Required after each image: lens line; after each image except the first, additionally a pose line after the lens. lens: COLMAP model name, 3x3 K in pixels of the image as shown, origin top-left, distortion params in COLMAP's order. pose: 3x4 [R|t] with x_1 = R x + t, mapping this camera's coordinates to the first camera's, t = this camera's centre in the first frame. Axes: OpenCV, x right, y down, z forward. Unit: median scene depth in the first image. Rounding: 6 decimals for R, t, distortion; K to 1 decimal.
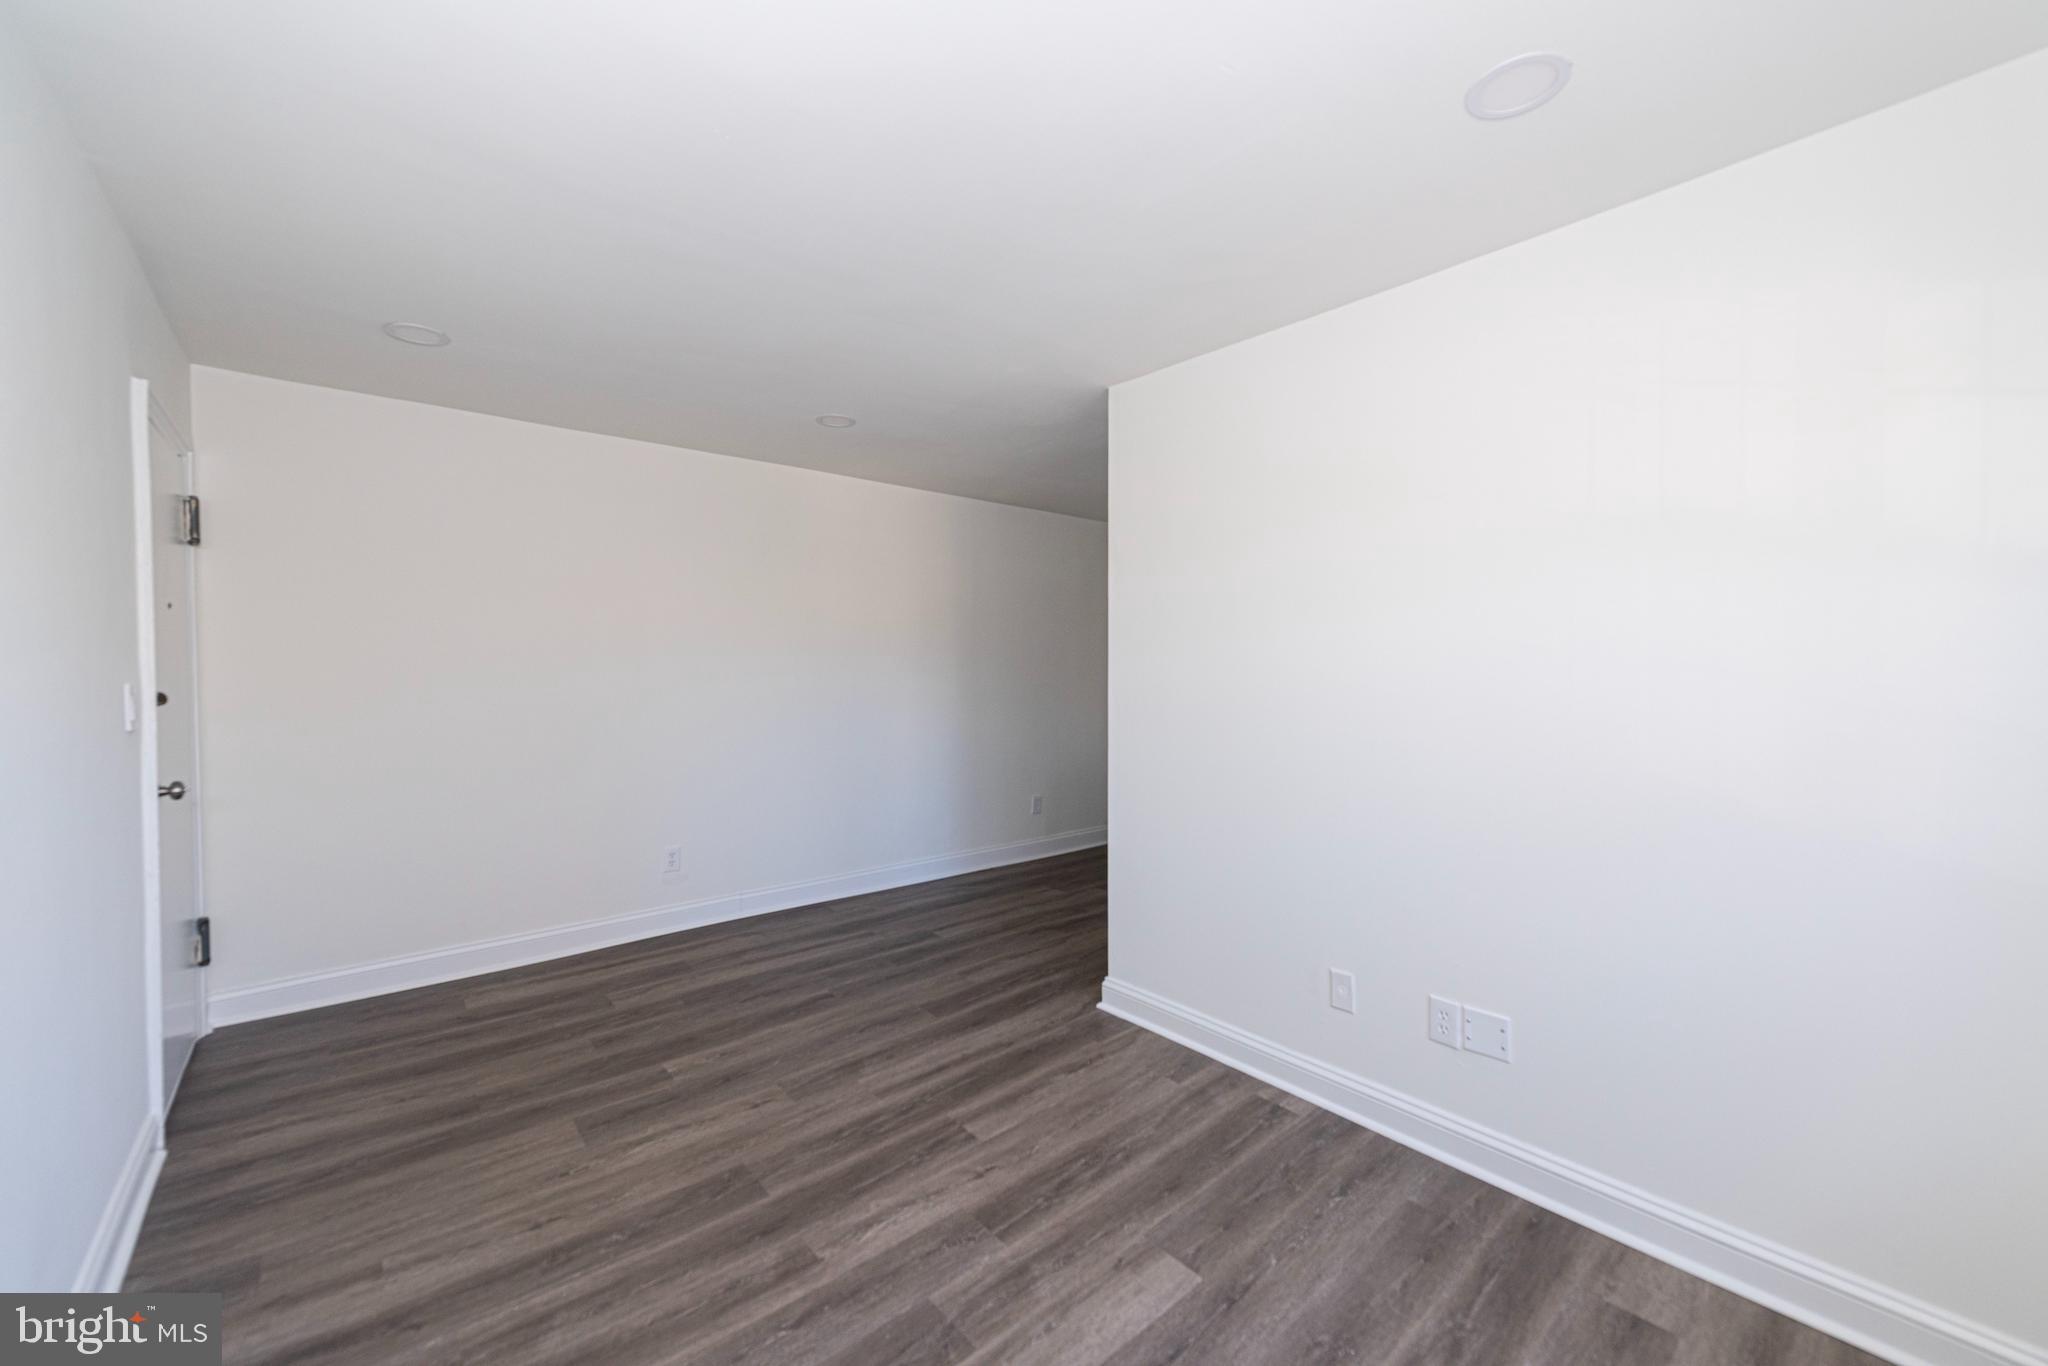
lens RADIAL K [[804.1, 0, 1028.9], [0, 804.1, 679.7], [0, 0, 1]] dist [0.016240, -0.005761]
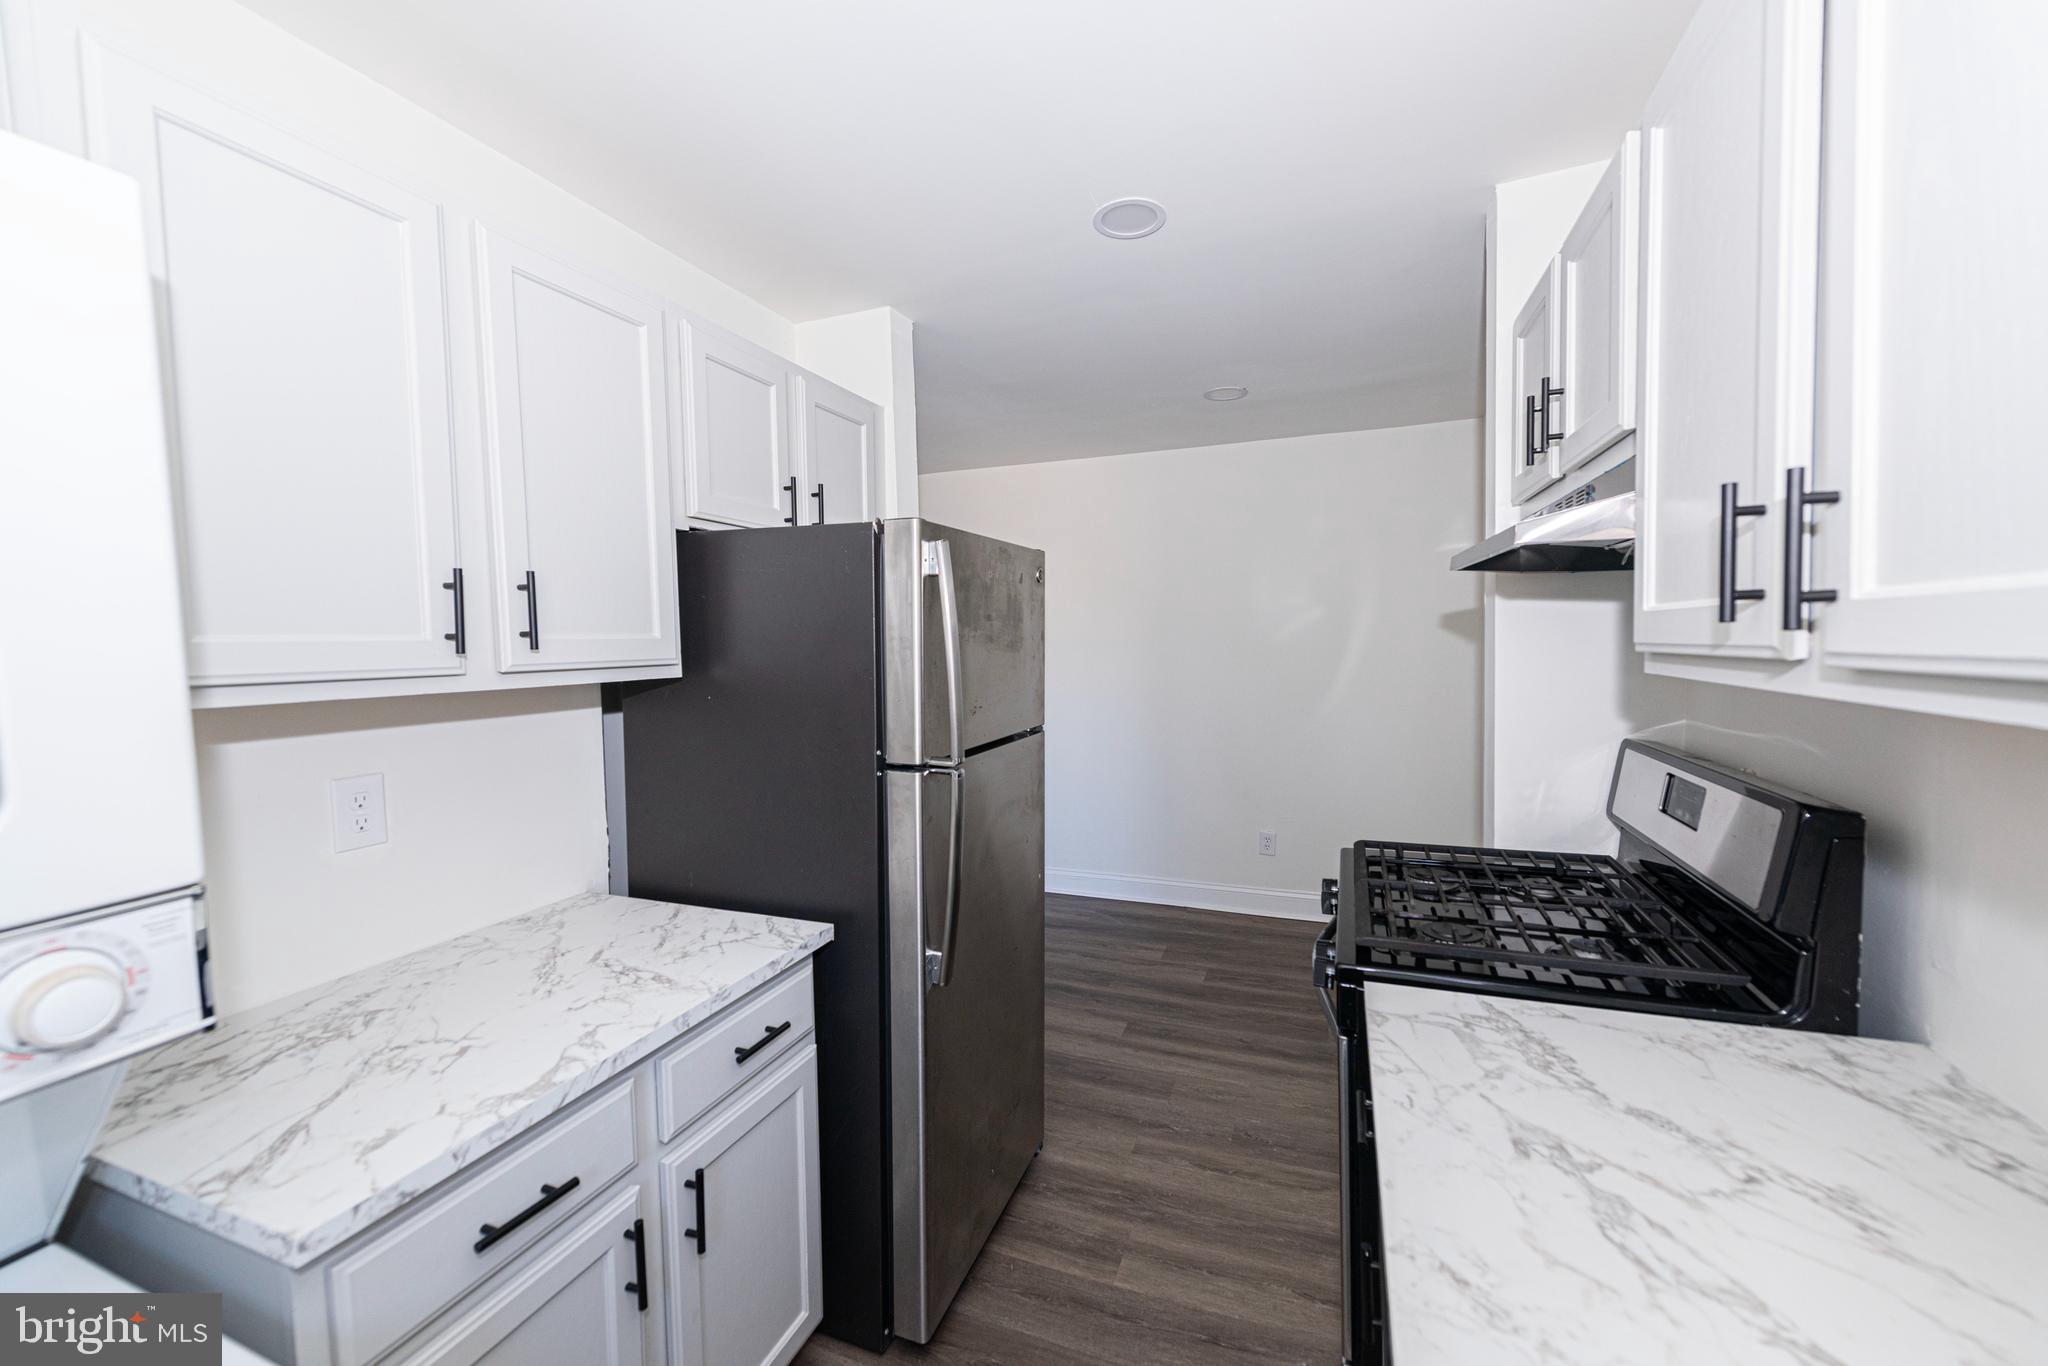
lens RADIAL K [[804.1, 0, 1028.9], [0, 804.1, 679.7], [0, 0, 1]] dist [0.016240, -0.005761]
pose [[0.474569, 0.032894, -0.879604, 1.210952], [0.005803, 0.999163, 0.040496, -0.056462], [0.880199, -0.024323, 0.473980, 1.007319]]
